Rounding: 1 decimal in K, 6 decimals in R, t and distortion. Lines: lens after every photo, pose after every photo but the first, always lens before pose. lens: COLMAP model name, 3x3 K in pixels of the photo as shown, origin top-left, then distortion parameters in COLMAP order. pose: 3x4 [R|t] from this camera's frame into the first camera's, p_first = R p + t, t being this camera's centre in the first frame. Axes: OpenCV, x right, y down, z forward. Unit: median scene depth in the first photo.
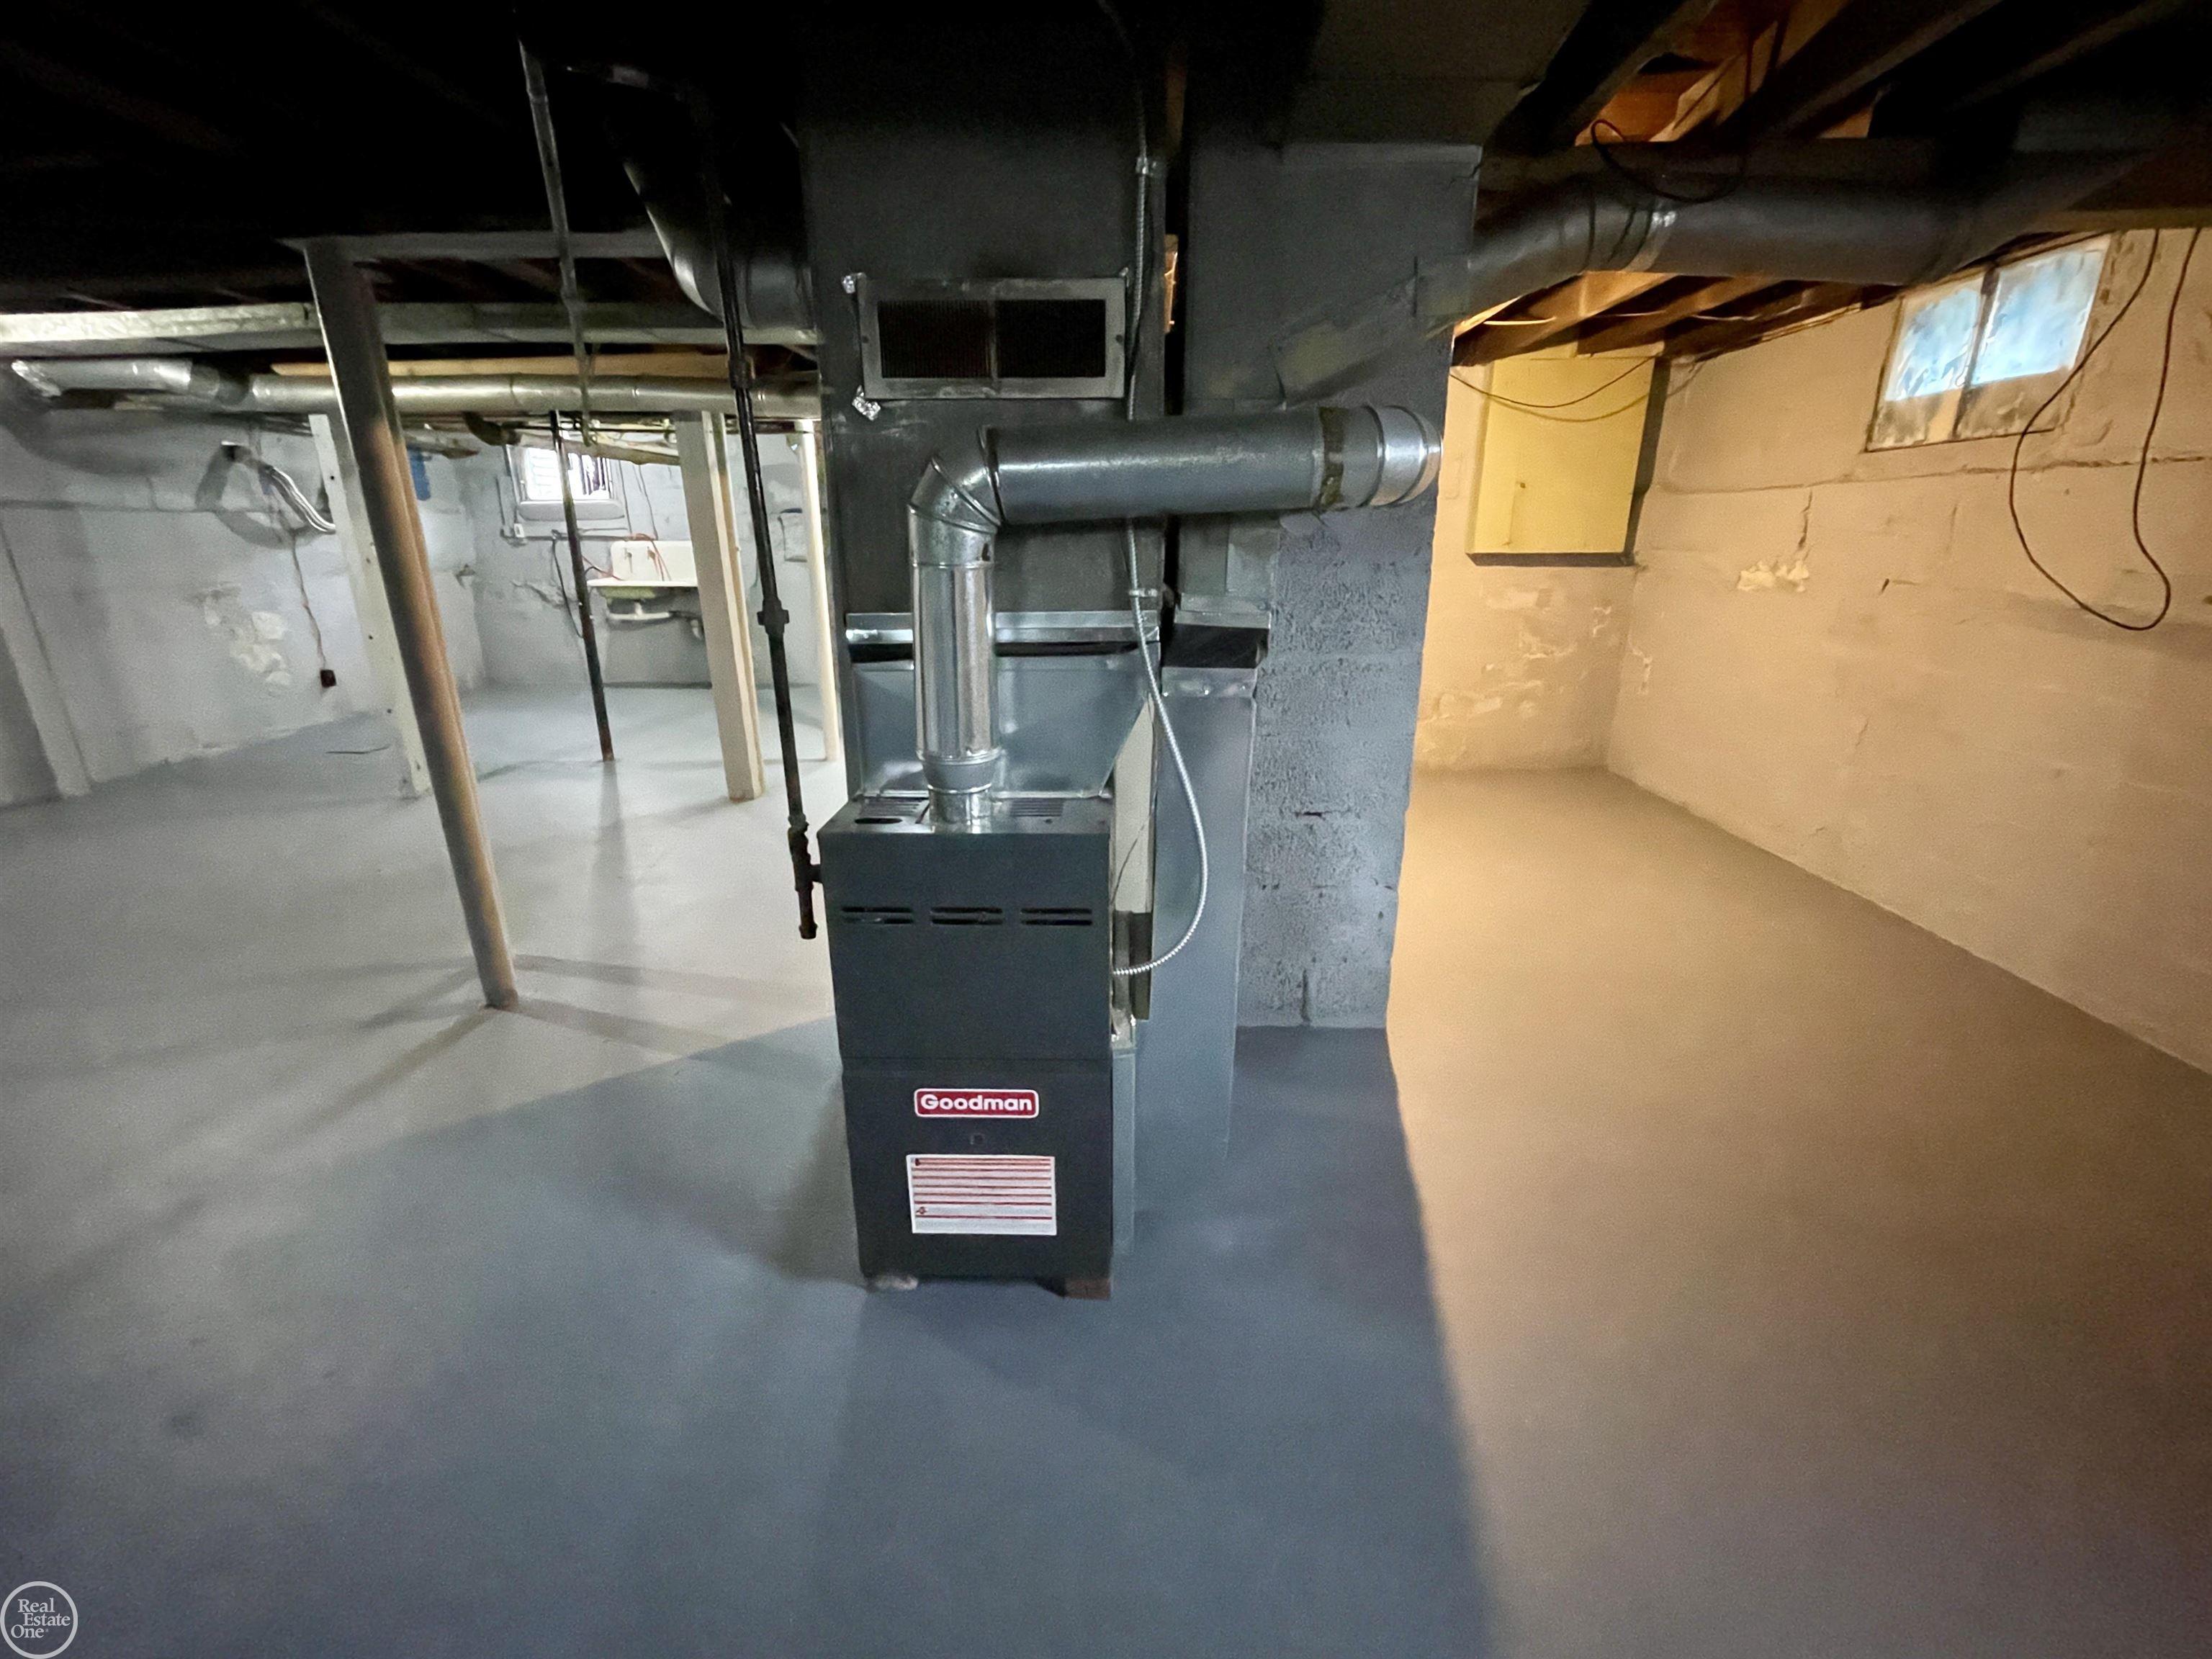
lens RADIAL K [[938.7, 0, 1112.8], [0, 938.7, 820.3], [0, 0, 1]] dist [-0.001861, 0.000011]
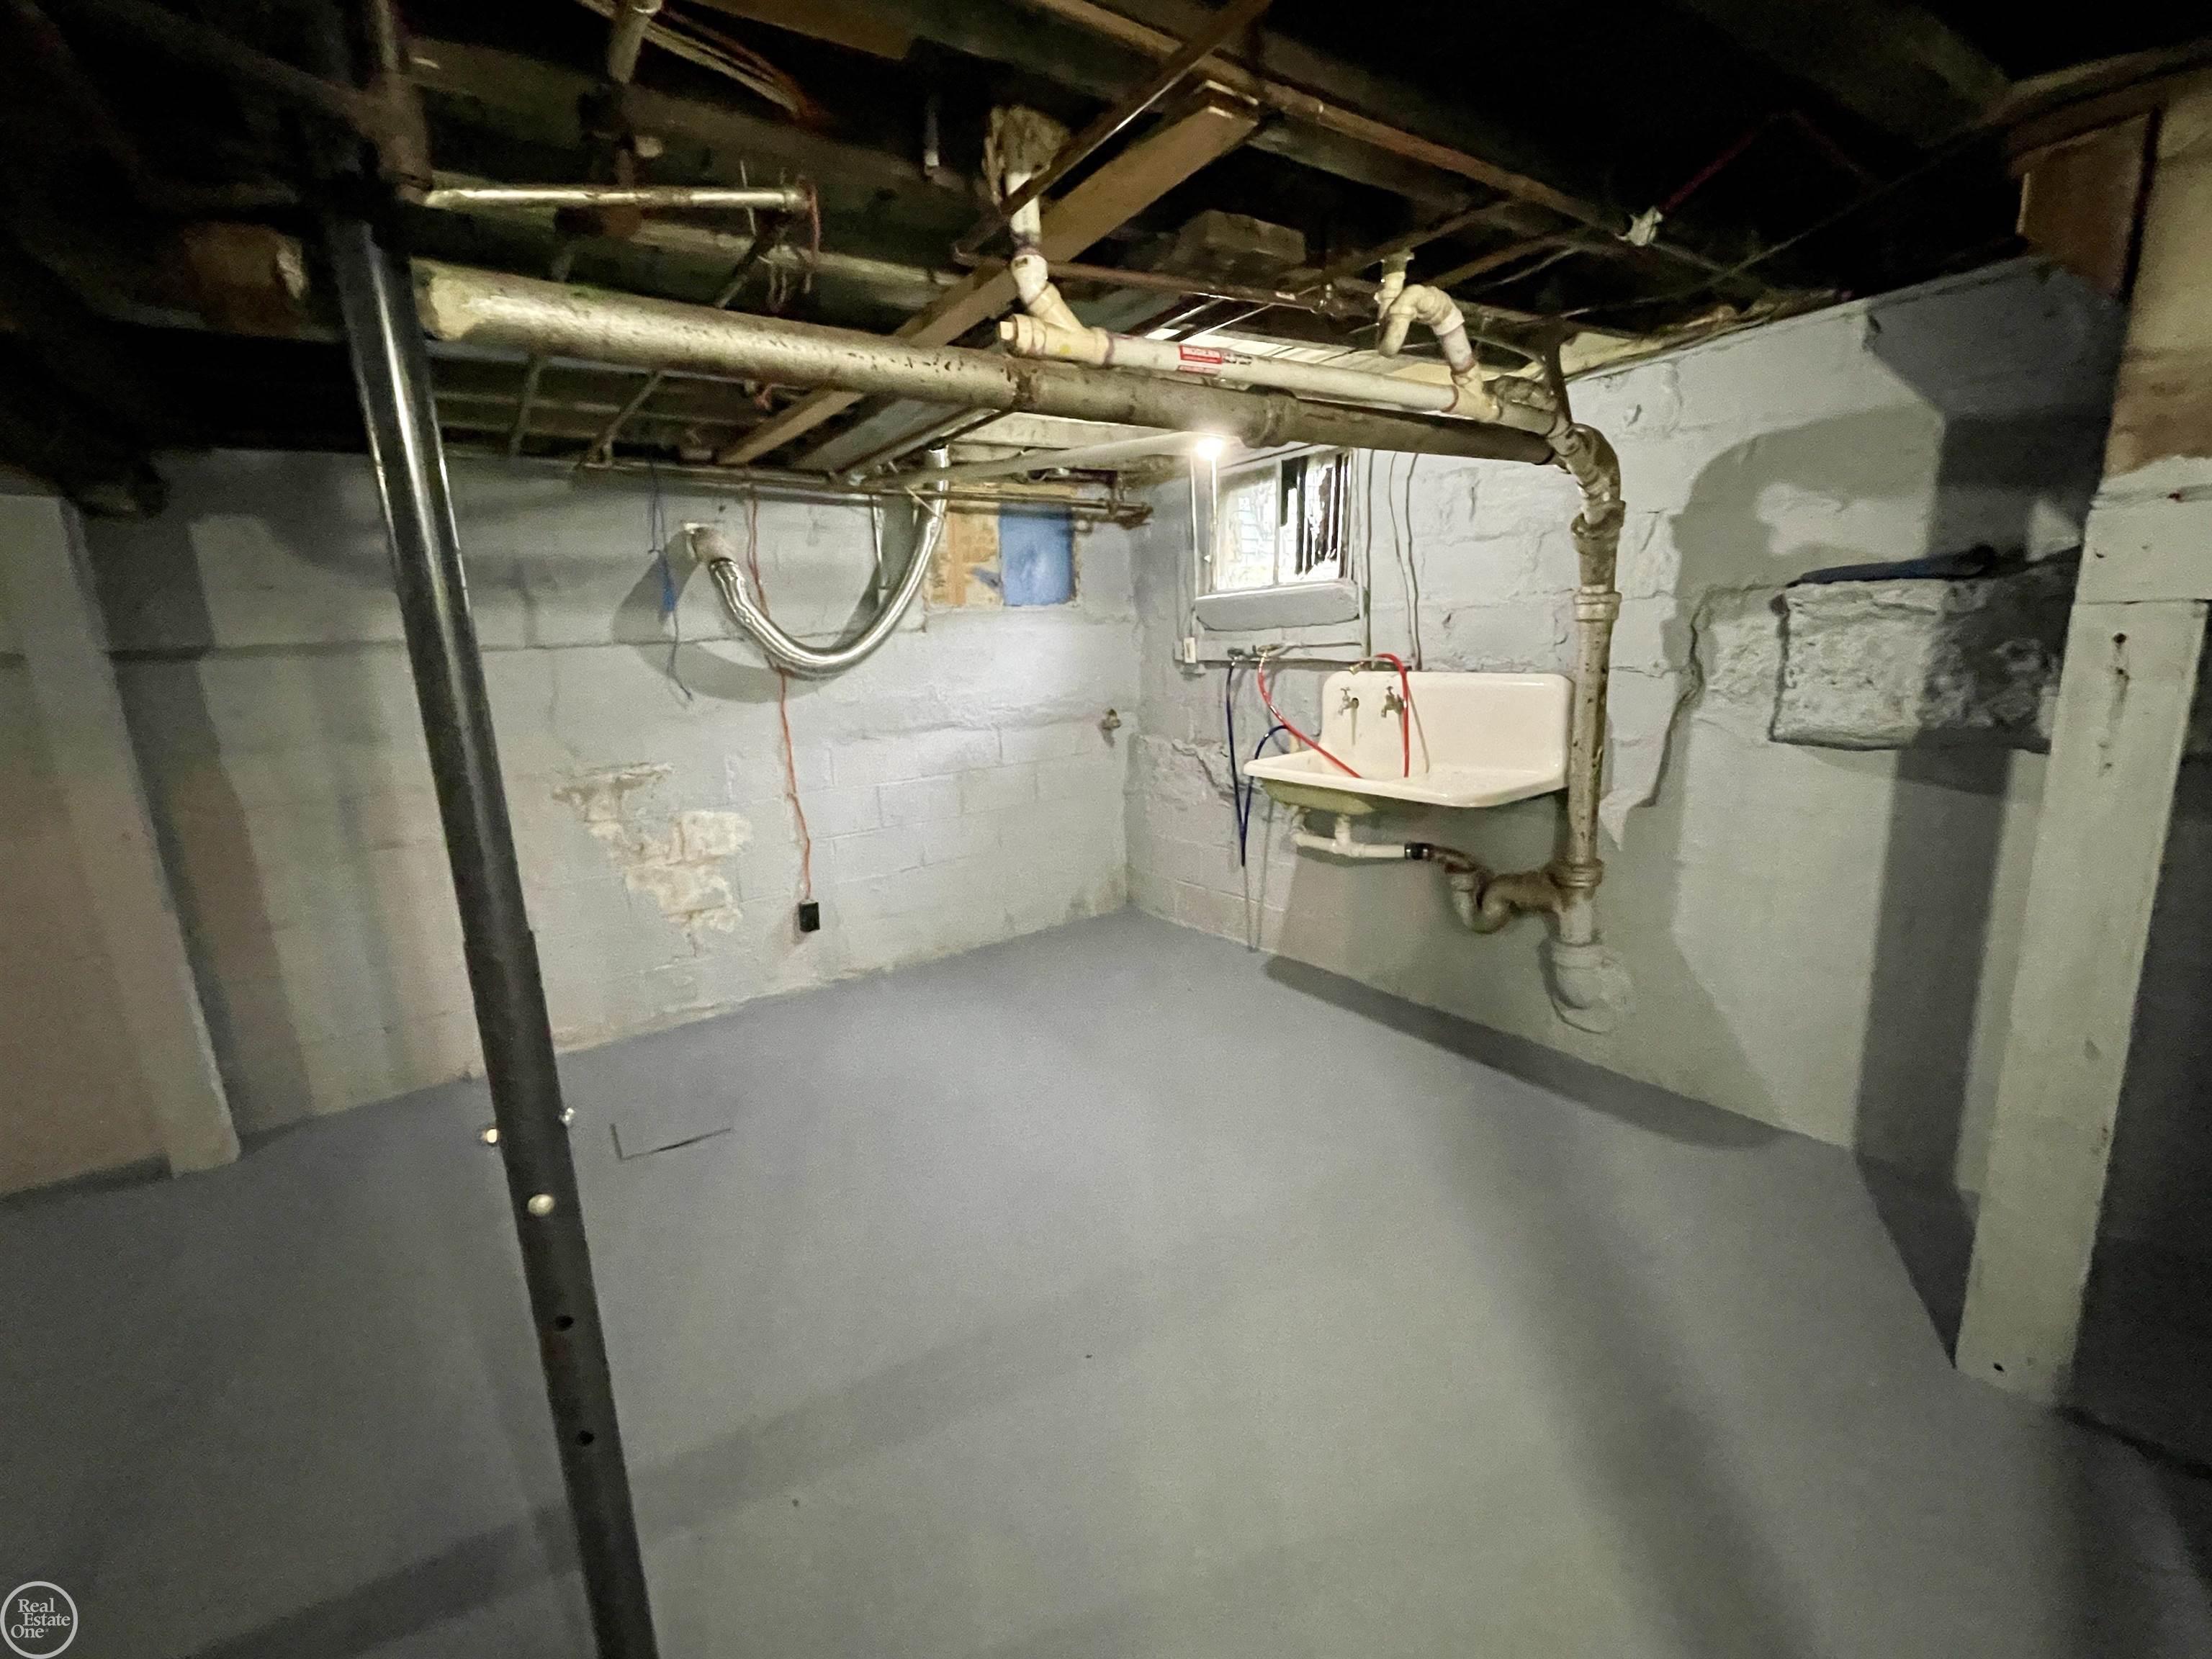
lens RADIAL K [[938.7, 0, 1112.5], [0, 938.7, 819.5], [0, 0, 1]] dist [-0.001861, 0.000011]
pose [[0.619434, 0.126692, -0.774758, -0.250859], [-0.195913, 0.980614, 0.003718, -0.218083], [0.760210, 0.149482, 0.632246, 0.675014]]
